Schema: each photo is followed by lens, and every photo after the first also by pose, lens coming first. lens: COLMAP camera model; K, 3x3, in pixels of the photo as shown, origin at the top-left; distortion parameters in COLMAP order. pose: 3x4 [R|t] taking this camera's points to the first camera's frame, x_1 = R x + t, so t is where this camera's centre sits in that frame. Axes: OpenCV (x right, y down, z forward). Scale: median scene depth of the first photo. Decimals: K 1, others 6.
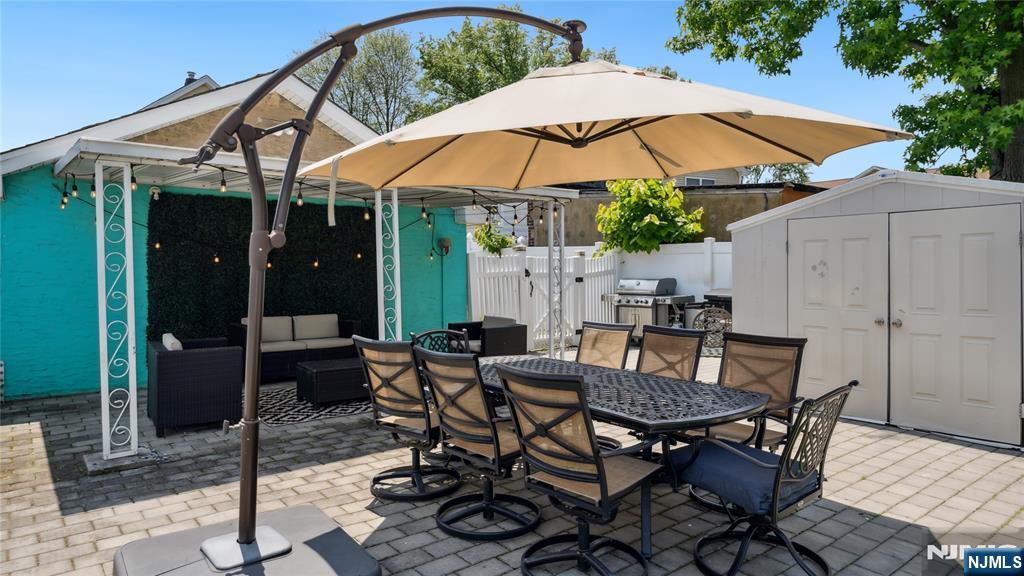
lens RADIAL K [[630.8, 0, 512.9], [0, 630.8, 288.2], [0, 0, 1]] dist [-0.003624, 0.002792]
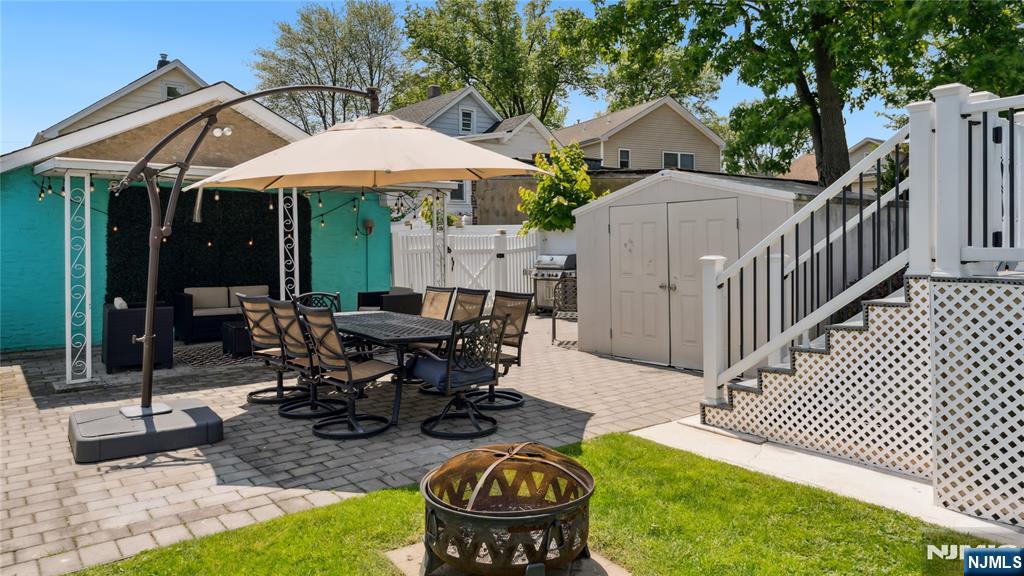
lens RADIAL K [[685.0, 0, 509.0], [0, 685.0, 240.4], [0, 0, 1]] dist [0.003001, -0.002393]
pose [[0.999904, -0.004060, -0.013223, 0.231532], [0.003569, 0.999311, -0.036950, 0.007751], [0.013364, 0.036899, 0.999230, -0.339846]]
